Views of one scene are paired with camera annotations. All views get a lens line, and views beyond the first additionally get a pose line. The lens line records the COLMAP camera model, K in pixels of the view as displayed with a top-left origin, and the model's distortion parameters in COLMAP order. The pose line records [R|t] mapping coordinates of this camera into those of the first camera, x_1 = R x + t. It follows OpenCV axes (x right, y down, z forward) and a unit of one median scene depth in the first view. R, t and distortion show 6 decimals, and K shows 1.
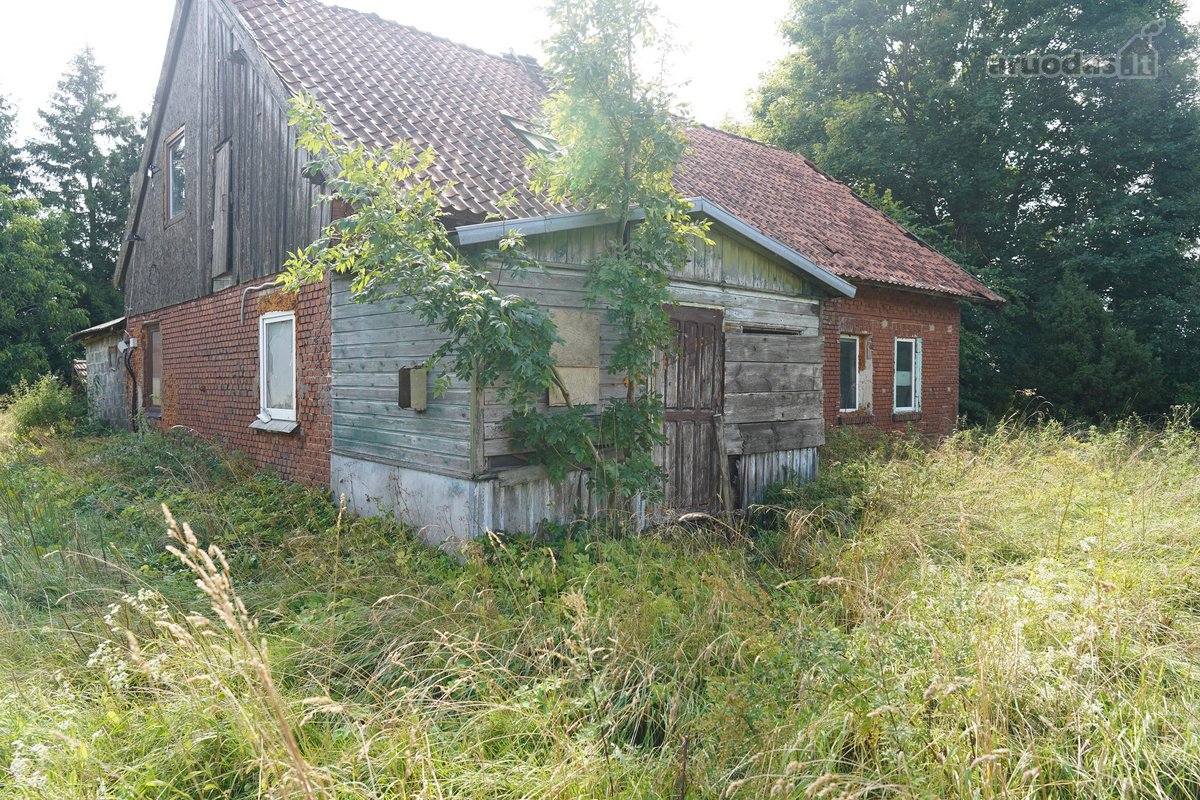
lens RADIAL K [[793.2, 0, 590.8], [0, 793.2, 398.4], [0, 0, 1]] dist [-0.005688, 0.004724]
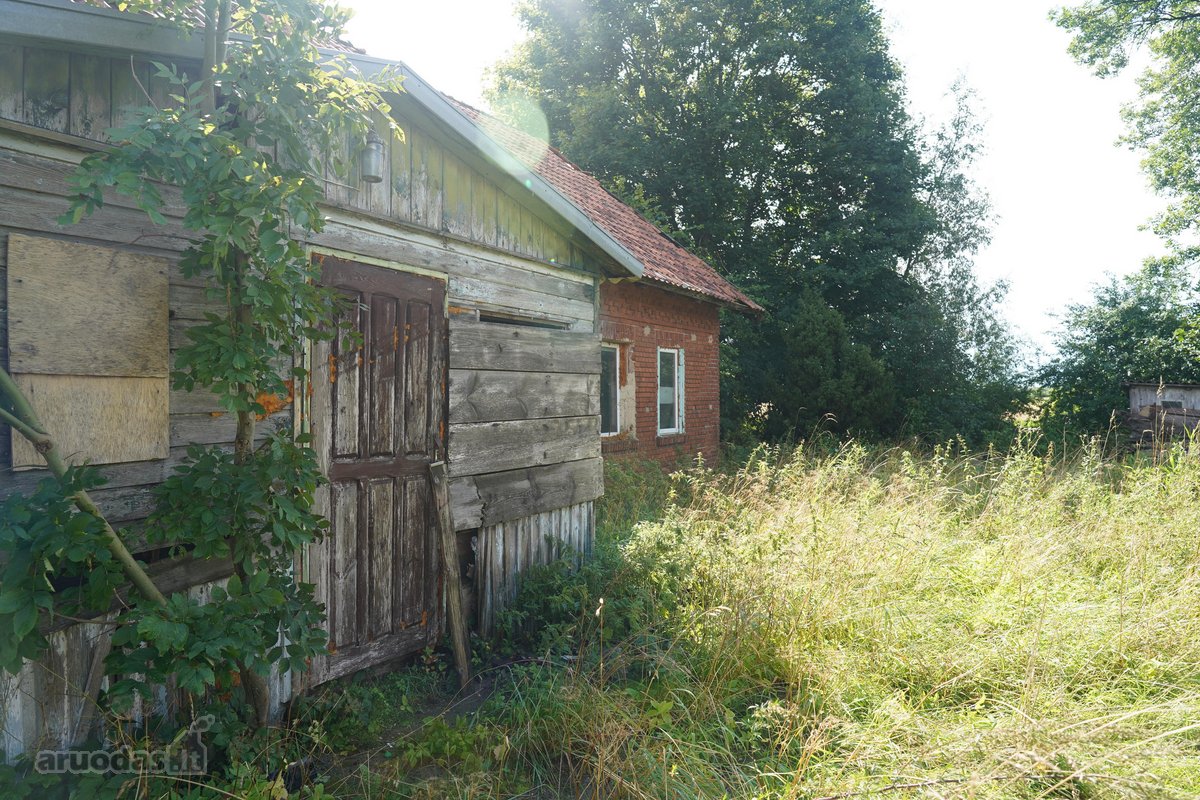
lens RADIAL K [[793.2, 0, 590.8], [0, 793.2, 398.4], [0, 0, 1]] dist [-0.005688, 0.004724]
pose [[0.947128, -0.008034, 0.320755, 0.076121], [0.015013, 0.999701, -0.019291, -0.011774], [-0.320504, 0.023087, 0.946966, 0.395420]]
